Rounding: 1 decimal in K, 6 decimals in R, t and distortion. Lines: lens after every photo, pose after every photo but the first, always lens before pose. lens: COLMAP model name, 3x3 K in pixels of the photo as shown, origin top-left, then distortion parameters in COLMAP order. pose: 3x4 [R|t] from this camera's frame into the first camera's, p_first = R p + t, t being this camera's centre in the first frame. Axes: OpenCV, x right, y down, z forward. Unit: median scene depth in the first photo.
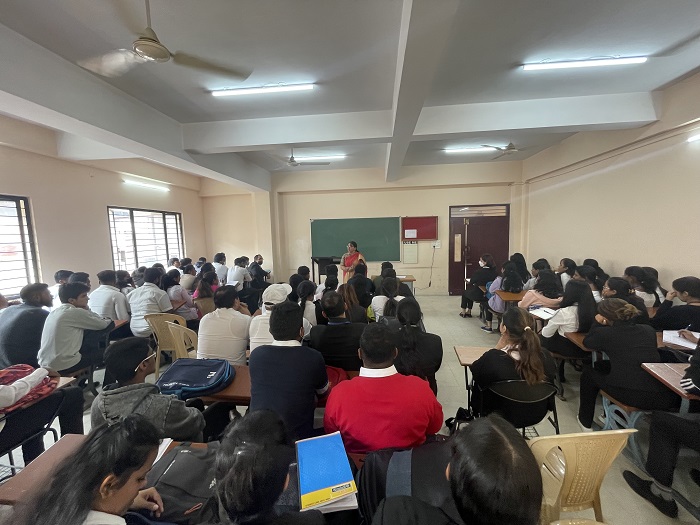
lens RADIAL K [[283.0, 0, 350.6], [0, 283.0, 262.2], [0, 0, 1]] dist [0.002295, 0.000295]
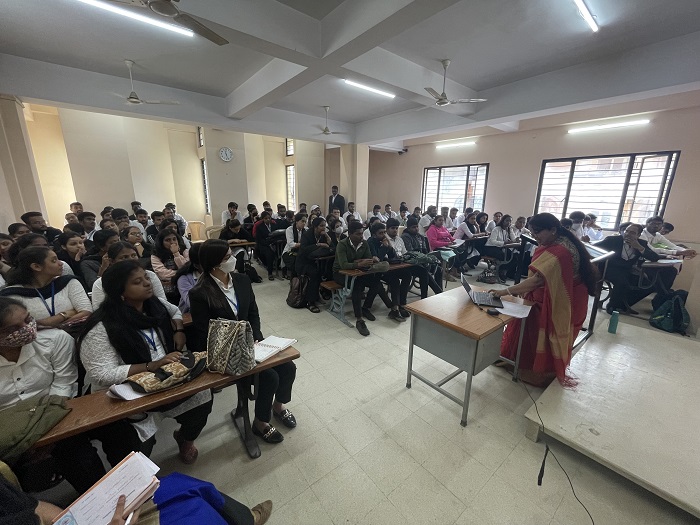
lens RADIAL K [[283.0, 0, 349.9], [0, 283.0, 262.7], [0, 0, 1]] dist [0.002295, 0.000295]
pose [[-0.717678, 0.157565, -0.678315, 0.494732], [-0.083025, 0.947758, 0.307997, -0.079920], [0.691408, 0.277360, -0.667103, 1.168252]]
